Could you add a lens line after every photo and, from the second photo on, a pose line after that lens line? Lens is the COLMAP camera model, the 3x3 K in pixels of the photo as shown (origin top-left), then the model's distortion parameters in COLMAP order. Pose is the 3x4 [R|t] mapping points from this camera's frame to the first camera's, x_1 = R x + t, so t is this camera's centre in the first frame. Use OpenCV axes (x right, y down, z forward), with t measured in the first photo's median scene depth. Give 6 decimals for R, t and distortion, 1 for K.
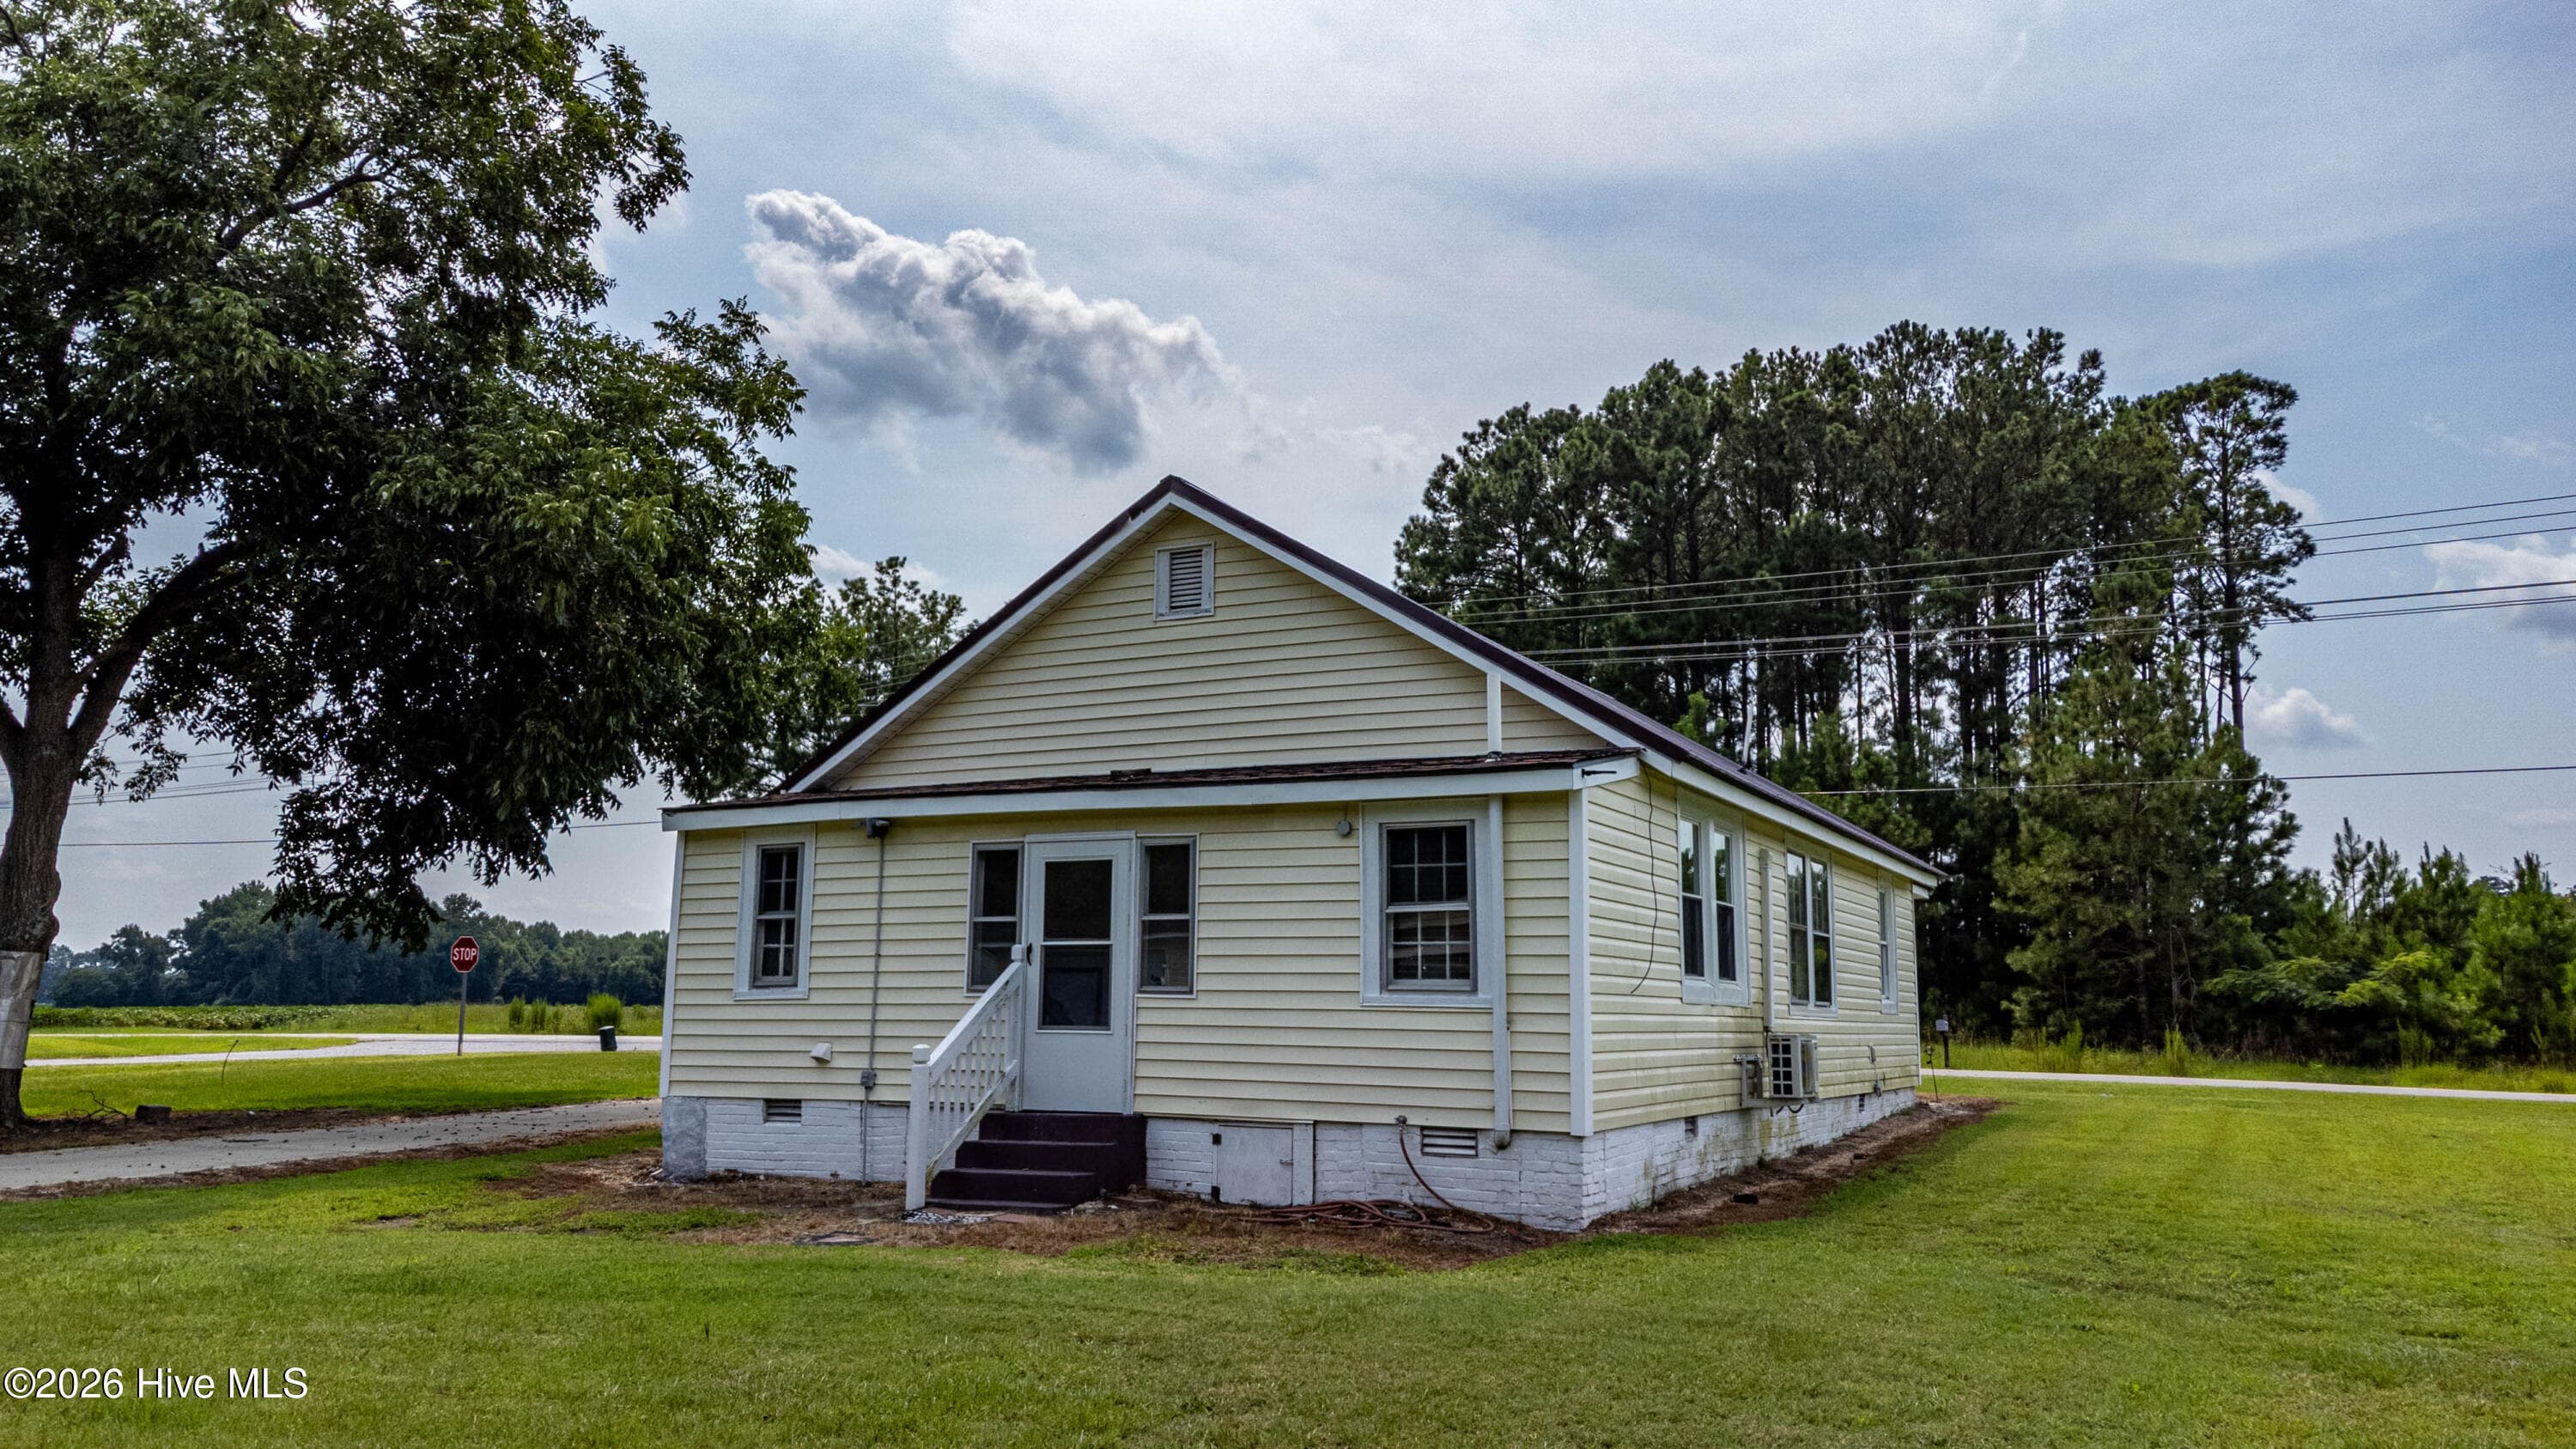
lens RADIAL K [[1937.5, 0, 1275.8], [0, 1937.5, 712.2], [0, 0, 1]] dist [0.035397, 0.114021]
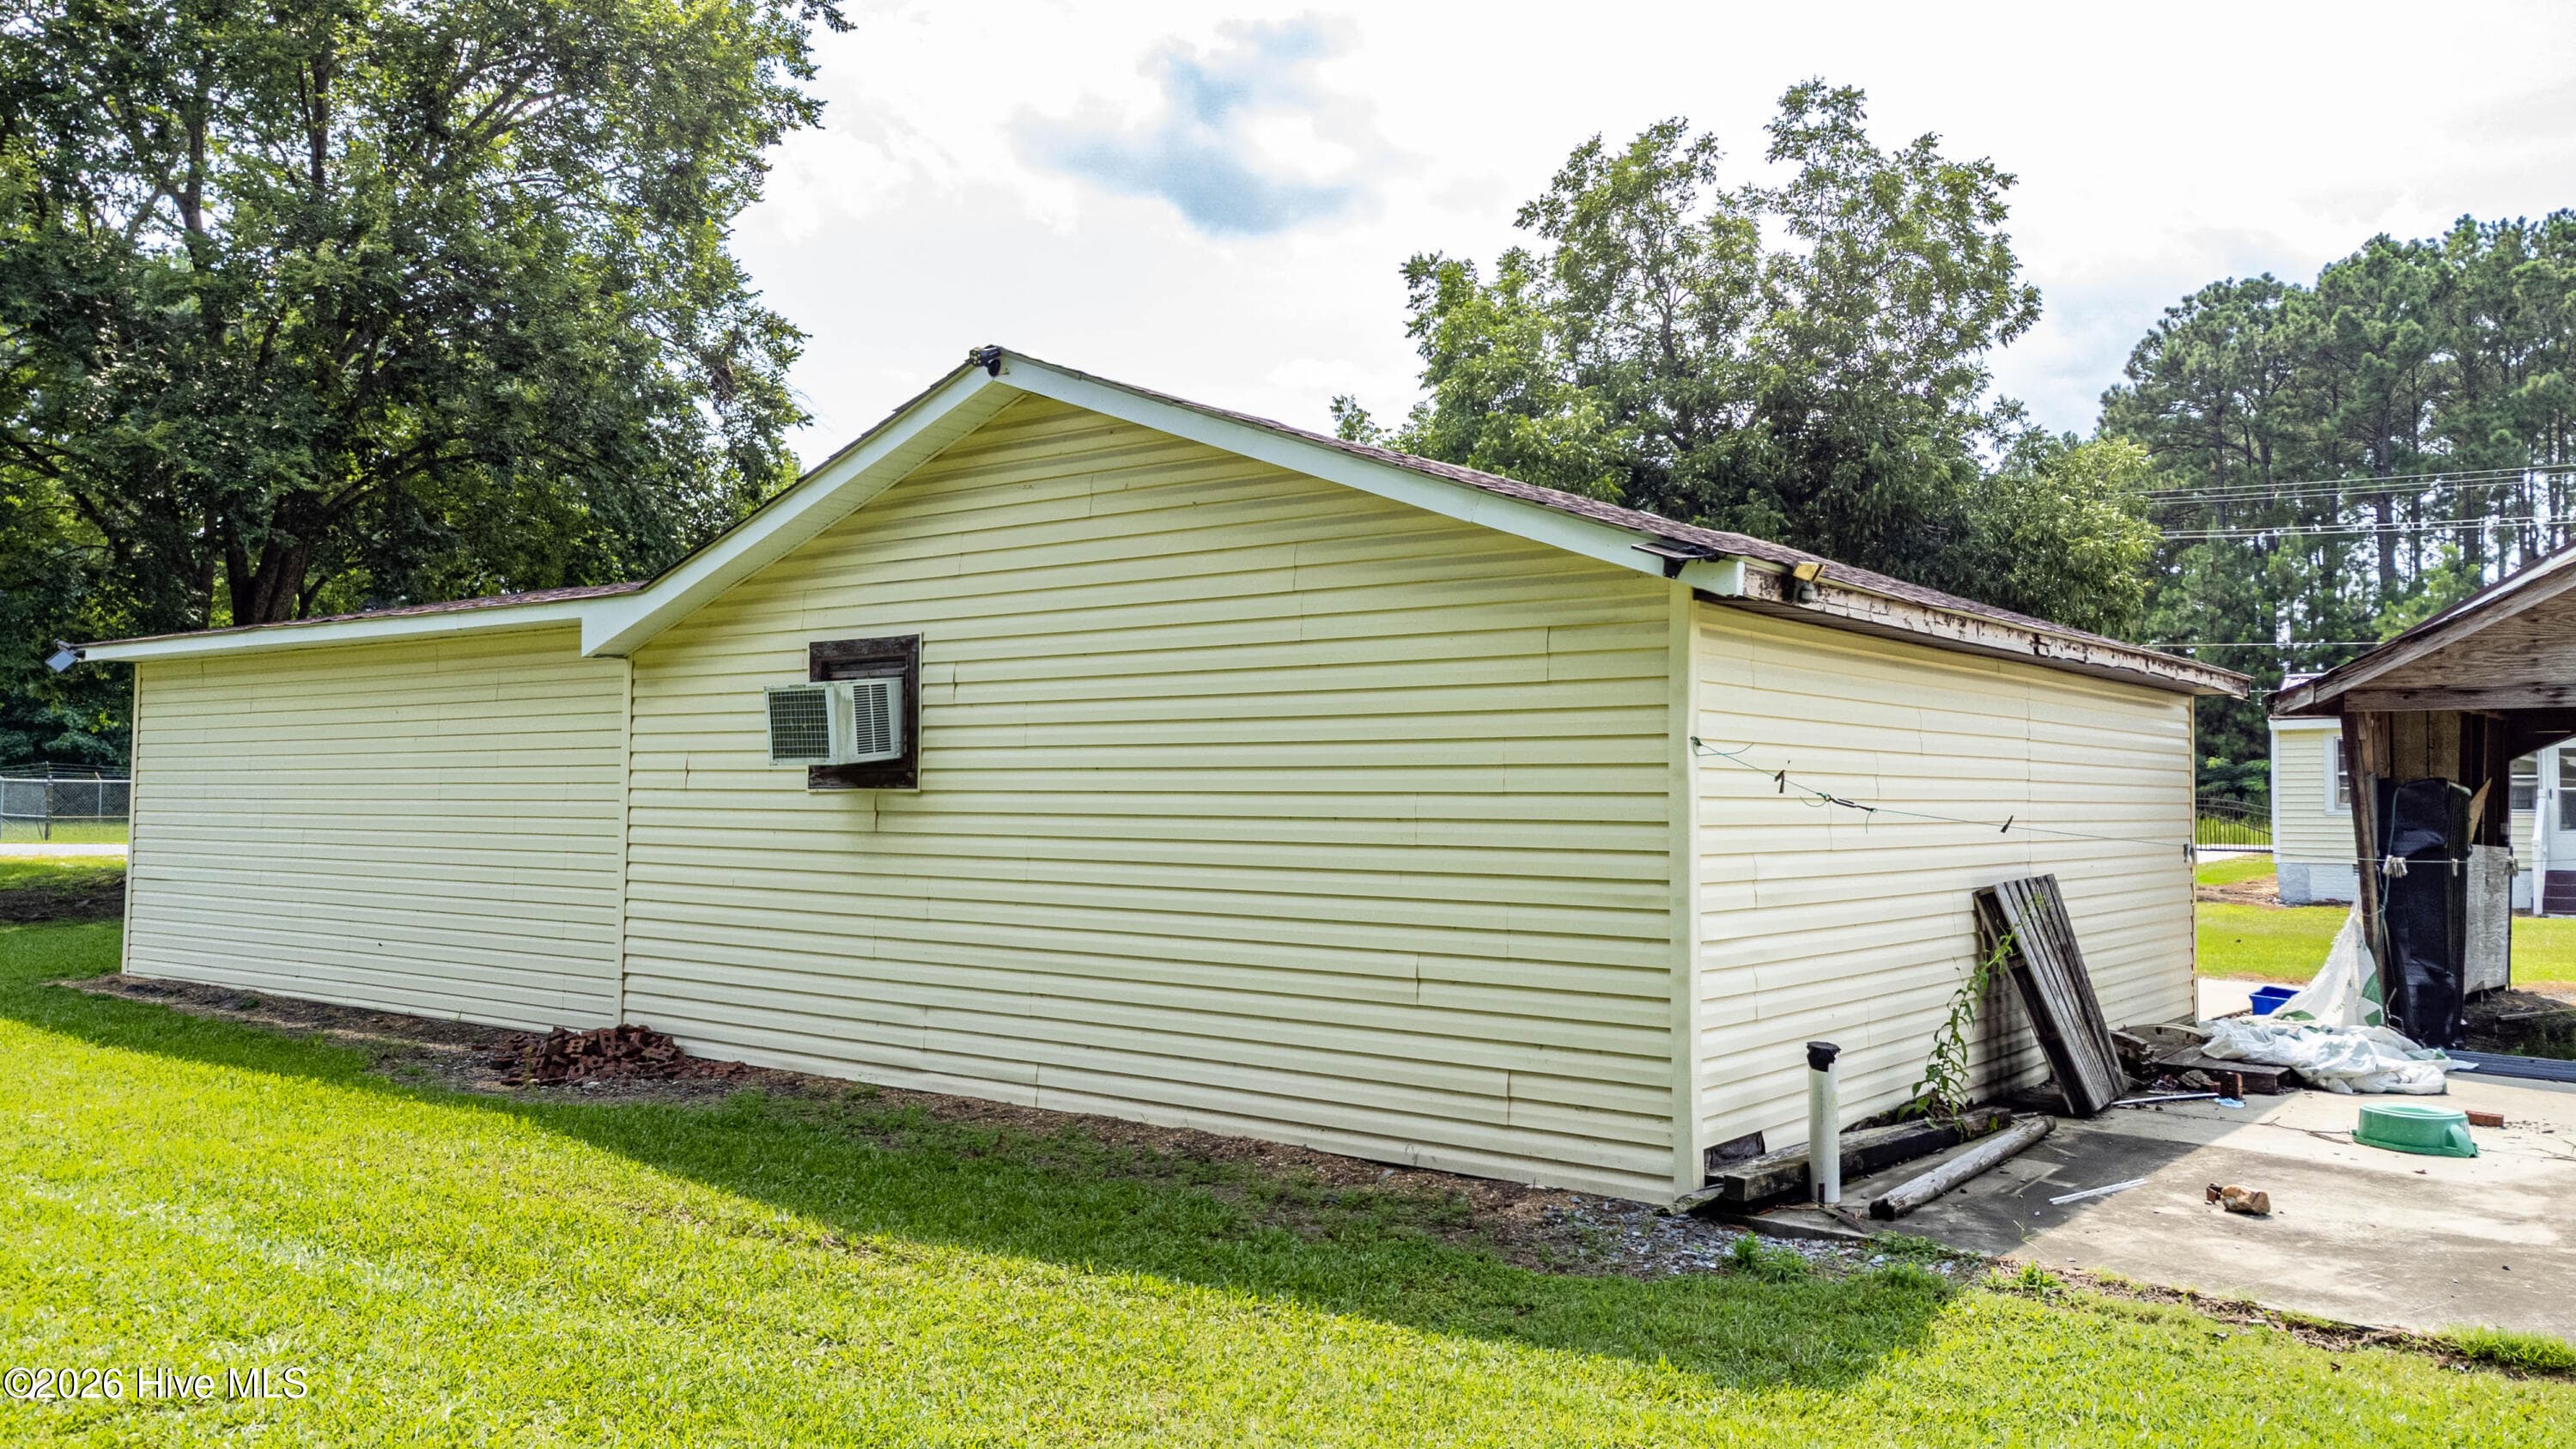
lens RADIAL K [[1918.3, 0, 1286.5], [0, 1918.3, 736.2], [0, 0, 1]] dist [0.028969, 0.073399]
pose [[0.982229, -0.013892, -0.187171, -0.968569], [0.035479, 0.993020, 0.112482, -0.197372], [0.184302, -0.117124, 0.975866, -1.147281]]
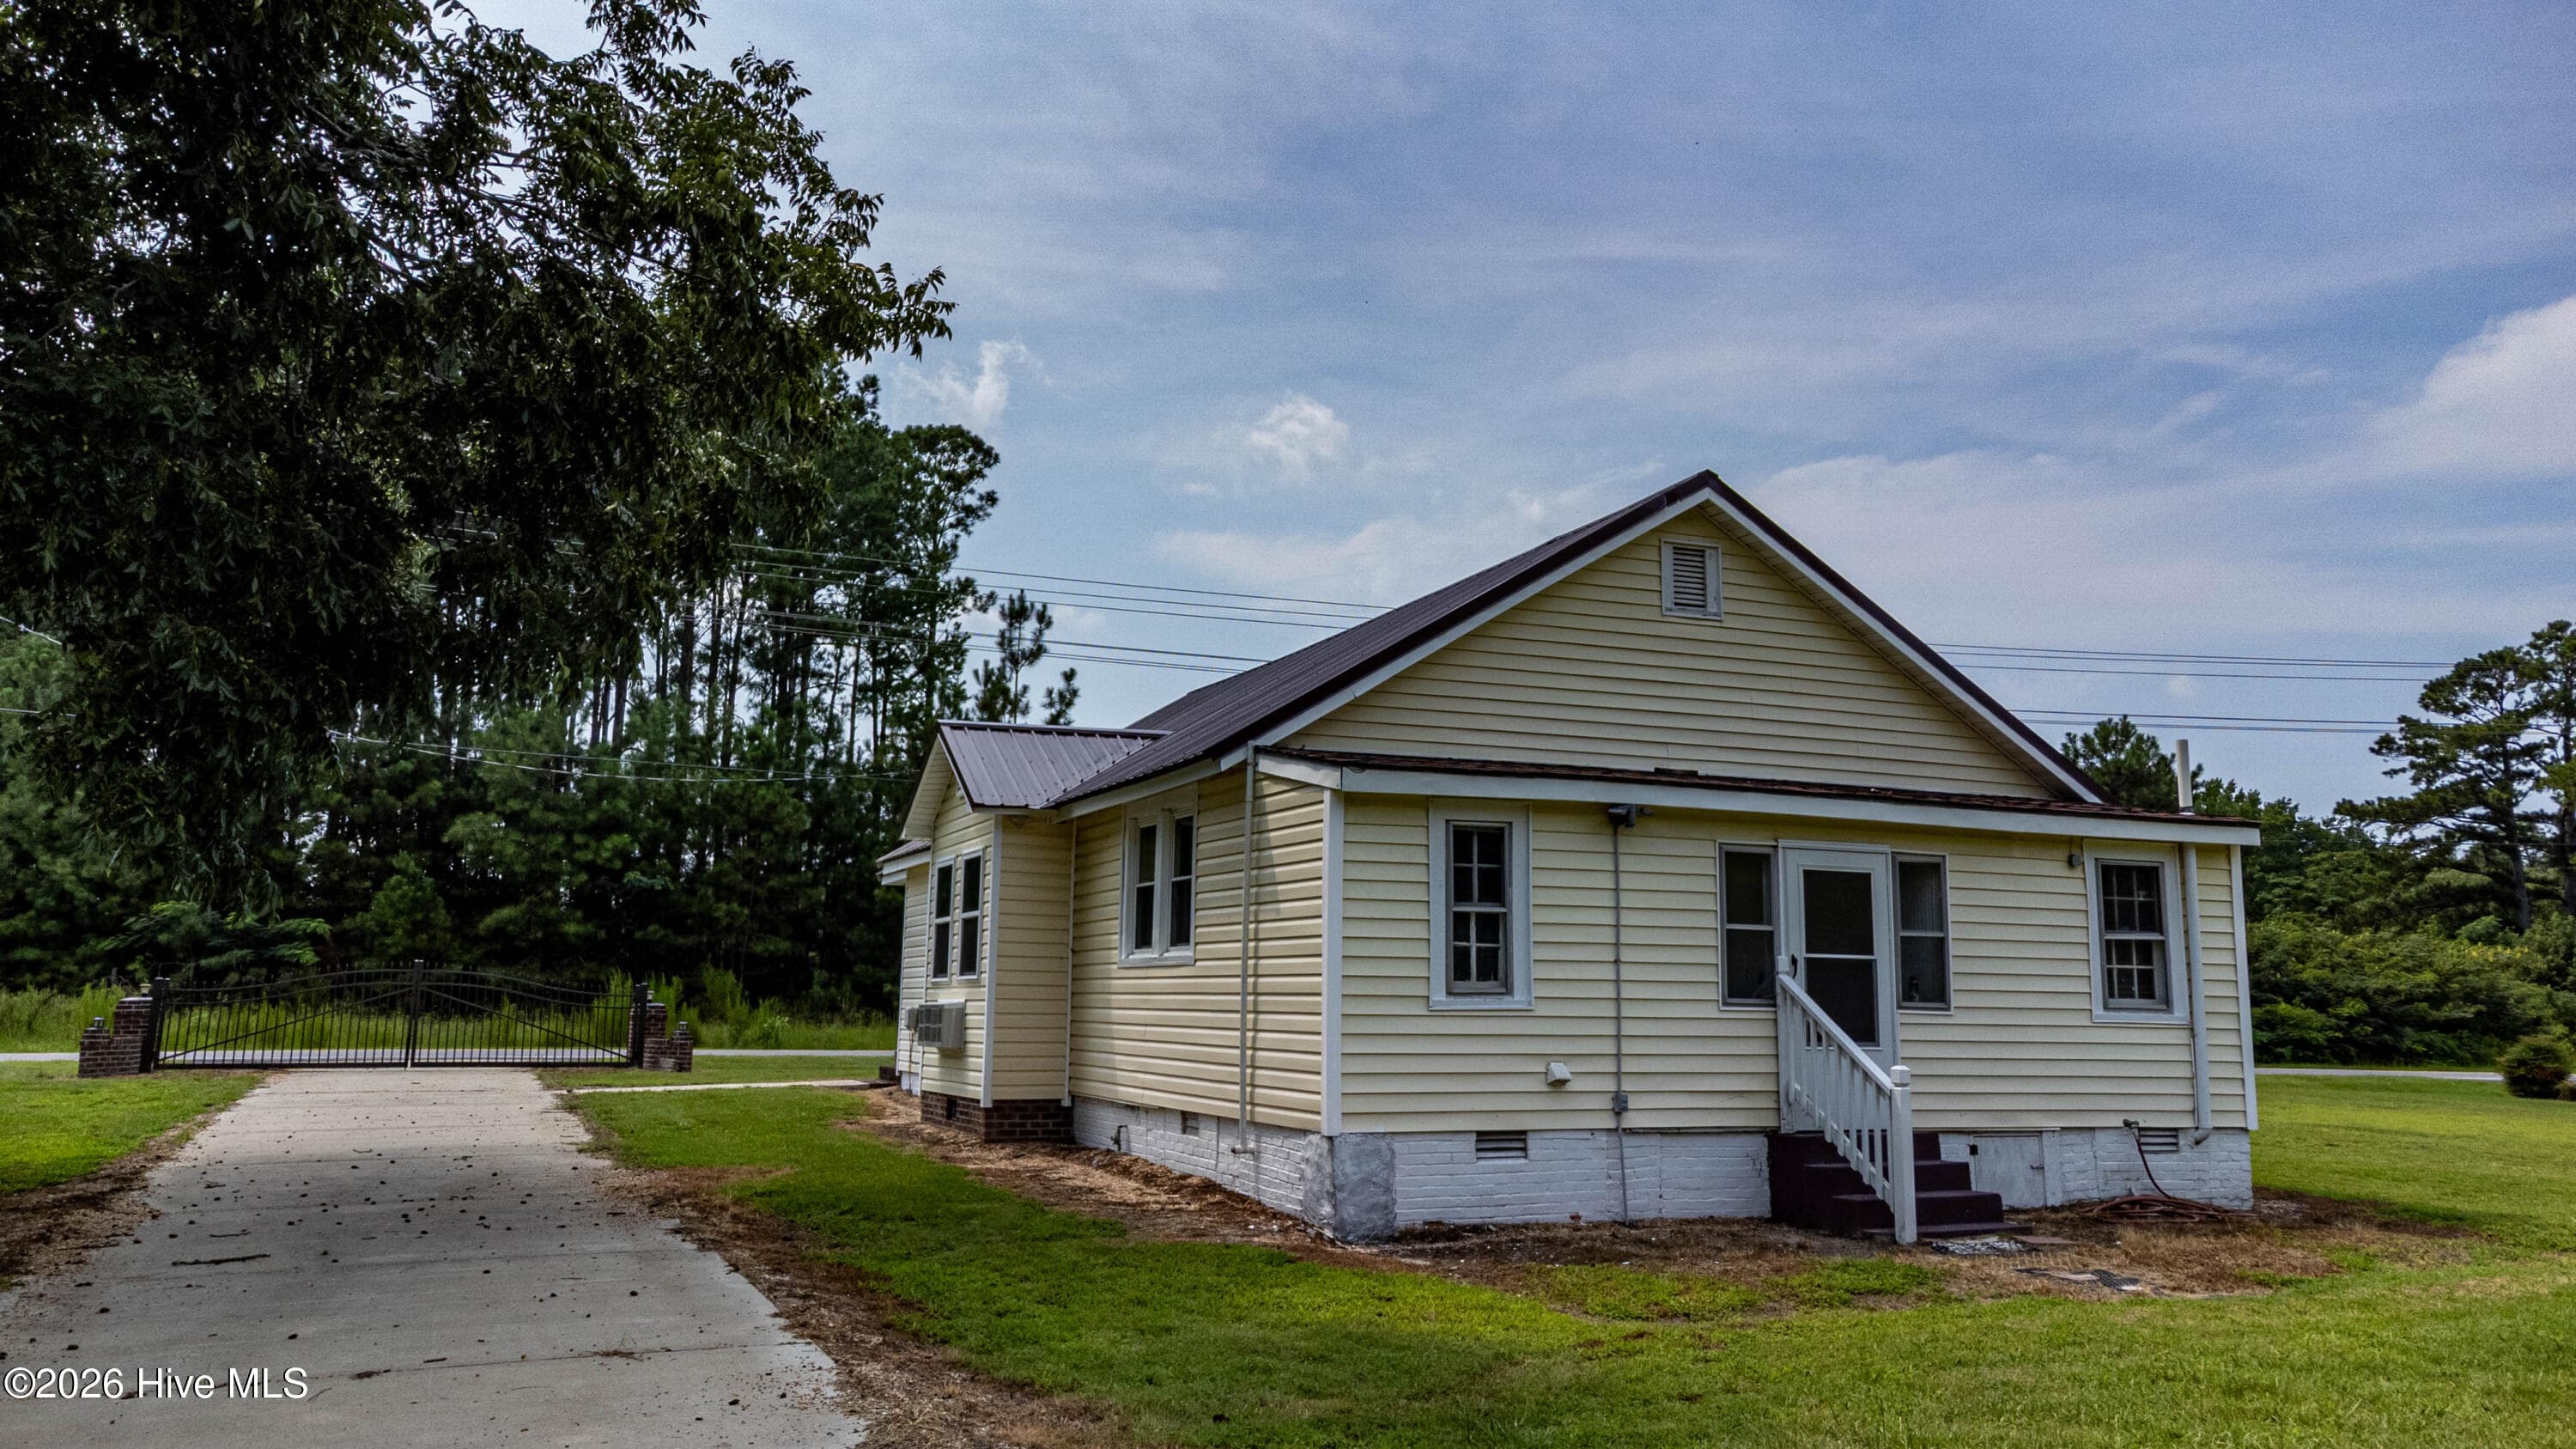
lens RADIAL K [[1918.3, 0, 1286.5], [0, 1918.3, 736.2], [0, 0, 1]] dist [0.028969, 0.073399]
pose [[0.638963, 0.103997, 0.762175, -0.953339], [-0.123792, 0.991807, -0.031549, 0.069653], [-0.759211, -0.074192, 0.646602, 0.555442]]
